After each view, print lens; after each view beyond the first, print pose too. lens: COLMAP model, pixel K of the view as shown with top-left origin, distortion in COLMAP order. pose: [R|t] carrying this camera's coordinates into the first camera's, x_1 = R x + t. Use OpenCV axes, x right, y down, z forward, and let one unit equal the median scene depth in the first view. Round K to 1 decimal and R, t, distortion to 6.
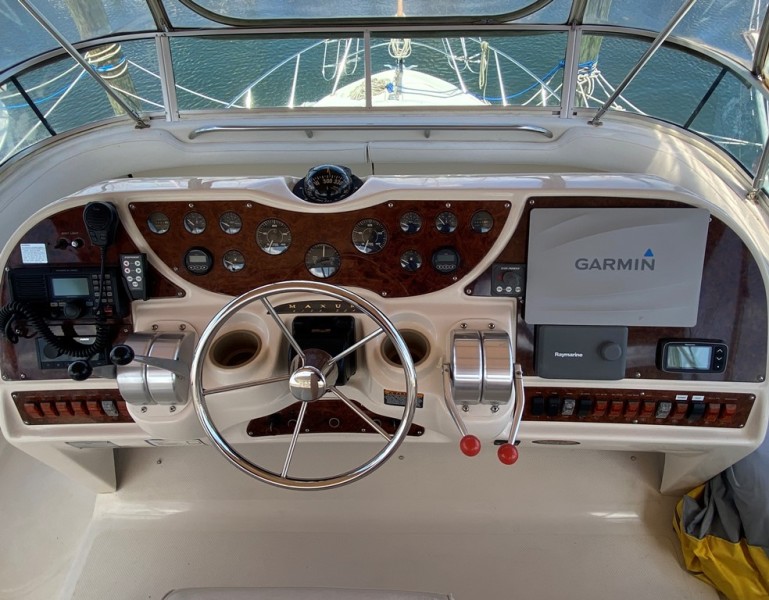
lens RADIAL K [[513.5, 0, 403.3], [0, 513.5, 293.0], [0, 0, 1]] dist [0.033589, -0.032120]
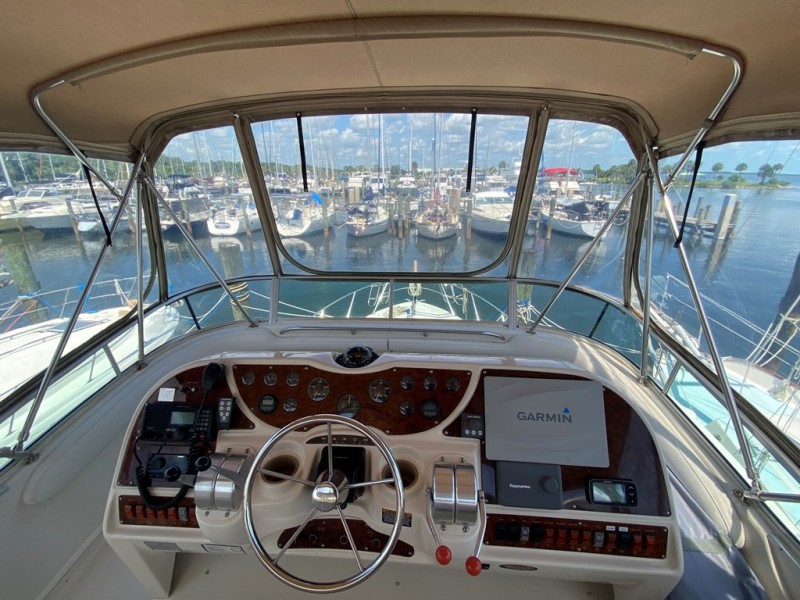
lens RADIAL K [[344.8, 0, 402.3], [0, 344.8, 297.1], [0, 0, 1]] dist [0.004962, -0.005537]
pose [[0.998476, 0.026343, -0.048500, 0.039468], [-0.044091, 0.909290, -0.413821, 0.052728], [0.033199, 0.415329, 0.909065, -0.045654]]
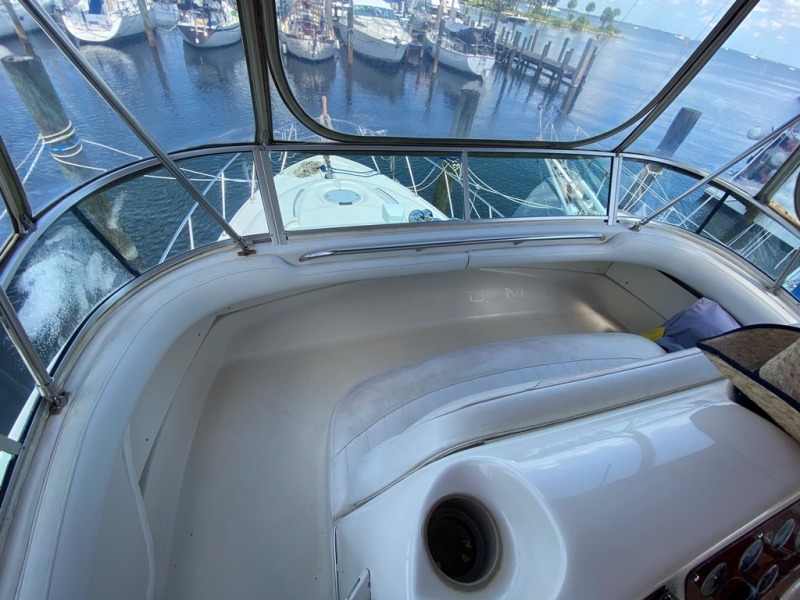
lens RADIAL K [[319.2, 0, 402.8], [0, 319.2, 301.7], [0, 0, 1]] dist [-0.002674, -0.003242]
pose [[0.943628, -0.114165, 0.310697, -0.832781], [0.101111, 0.993191, 0.057856, -0.469936], [-0.315187, -0.023179, 0.948747, 0.771662]]
